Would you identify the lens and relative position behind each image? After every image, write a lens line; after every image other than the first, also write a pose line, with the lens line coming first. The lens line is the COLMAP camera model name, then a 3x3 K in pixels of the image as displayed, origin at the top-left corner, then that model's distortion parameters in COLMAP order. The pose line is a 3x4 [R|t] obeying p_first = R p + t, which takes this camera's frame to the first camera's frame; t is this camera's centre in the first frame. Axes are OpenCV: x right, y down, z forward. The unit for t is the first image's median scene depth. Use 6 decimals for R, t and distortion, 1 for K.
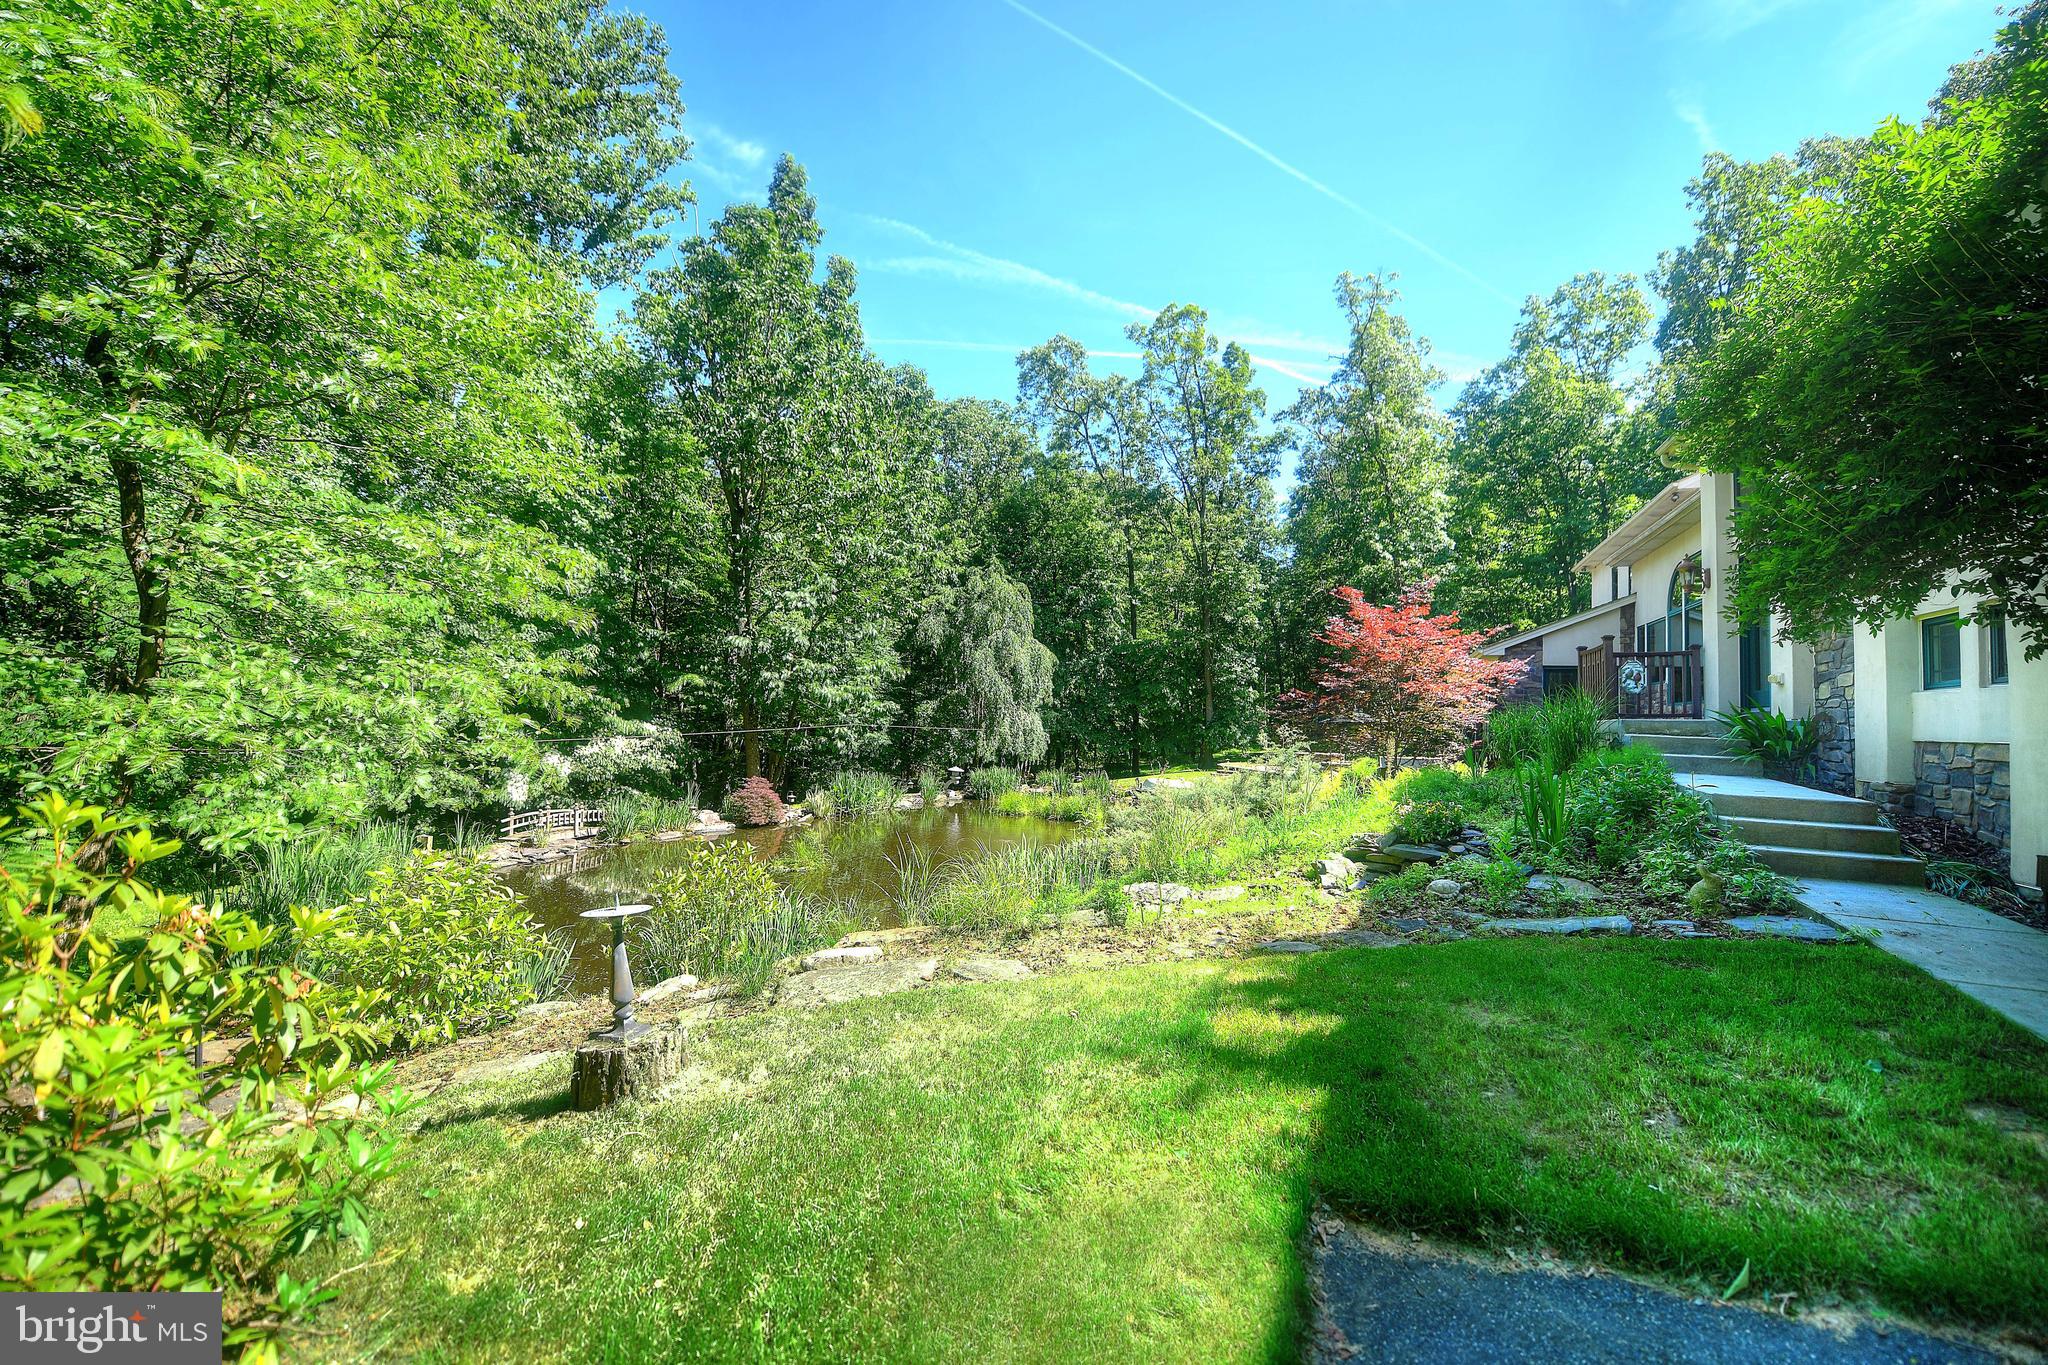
lens RADIAL K [[828.6, 0, 1036.7], [0, 828.6, 670.8], [0, 0, 1]] dist [-0.010761, -0.000070]
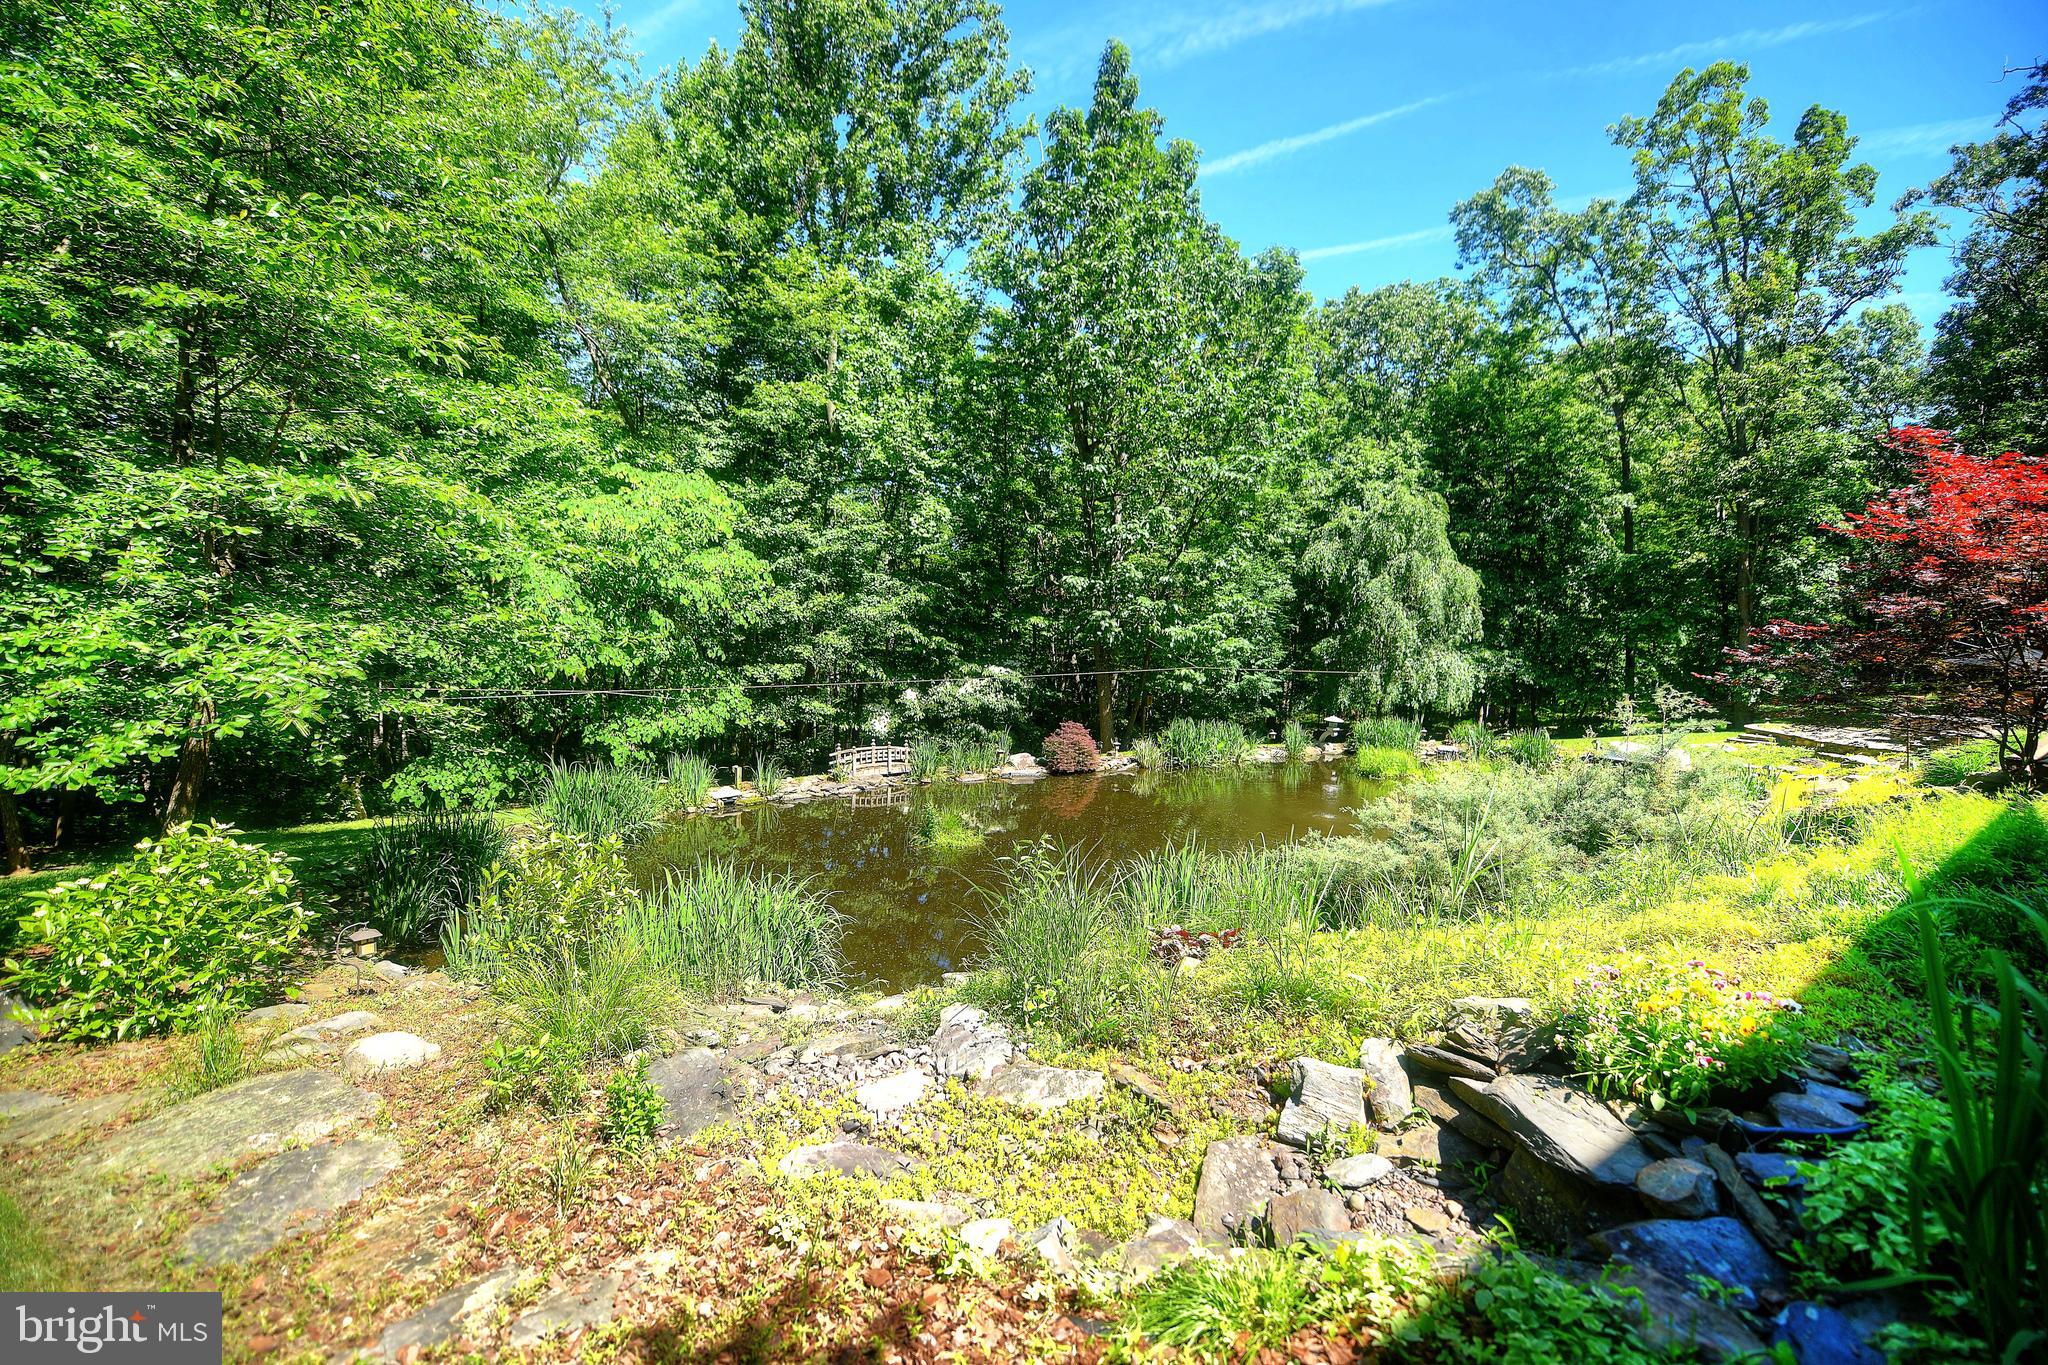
lens RADIAL K [[814.2, 0, 1024.0], [0, 814.2, 682.5], [0, 0, 1]] dist [-0.020476, 0.000116]
pose [[0.842617, 0.013124, -0.538354, 0.062103], [0.033998, 0.996412, 0.077503, 0.003600], [0.537439, -0.083608, 0.839148, 0.089347]]
